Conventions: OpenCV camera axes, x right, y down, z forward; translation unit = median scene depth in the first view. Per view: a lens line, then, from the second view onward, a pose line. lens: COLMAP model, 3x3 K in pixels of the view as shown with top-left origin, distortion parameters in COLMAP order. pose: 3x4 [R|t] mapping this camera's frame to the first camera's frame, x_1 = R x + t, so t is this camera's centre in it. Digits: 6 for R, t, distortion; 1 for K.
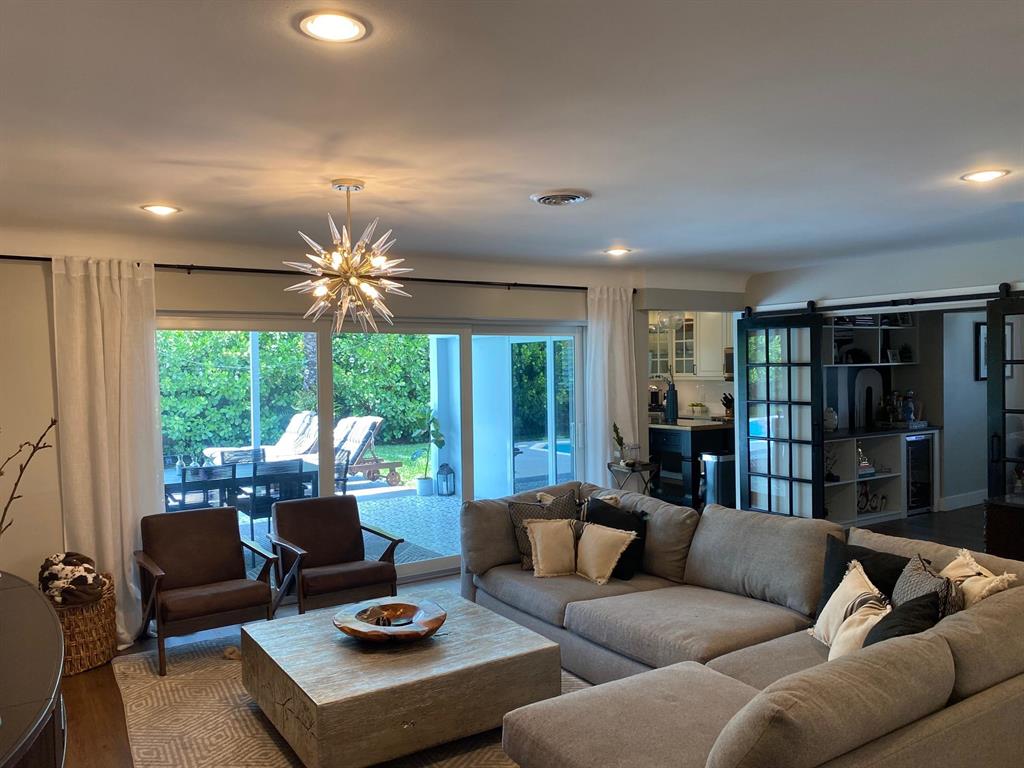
lens RADIAL K [[762.2, 0, 512.0], [0, 762.2, 384.0], [0, 0, 1]] dist [-0.003122, -0.000067]
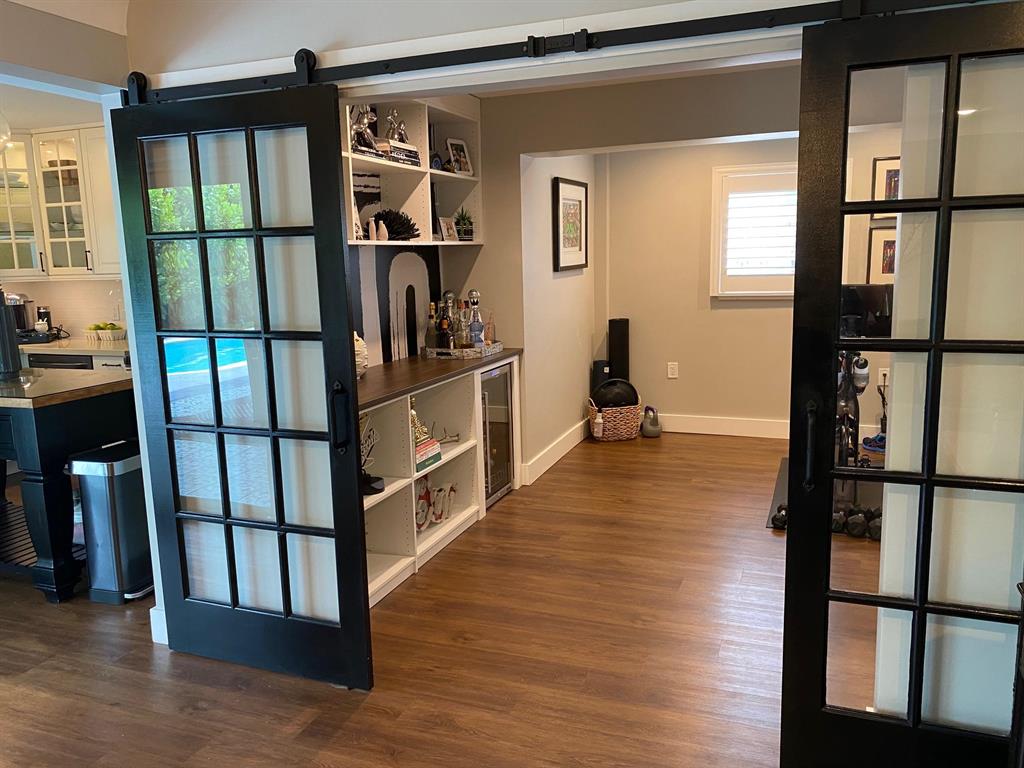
lens RADIAL K [[789.9, 0, 512.0], [0, 789.9, 384.0], [0, 0, 1]] dist [0.000053, 0.006378]
pose [[0.802709, -0.100996, 0.587757, 0.199137], [0.025505, 0.990468, 0.135362, -0.001190], [-0.595826, -0.093665, 0.797633, 0.531317]]
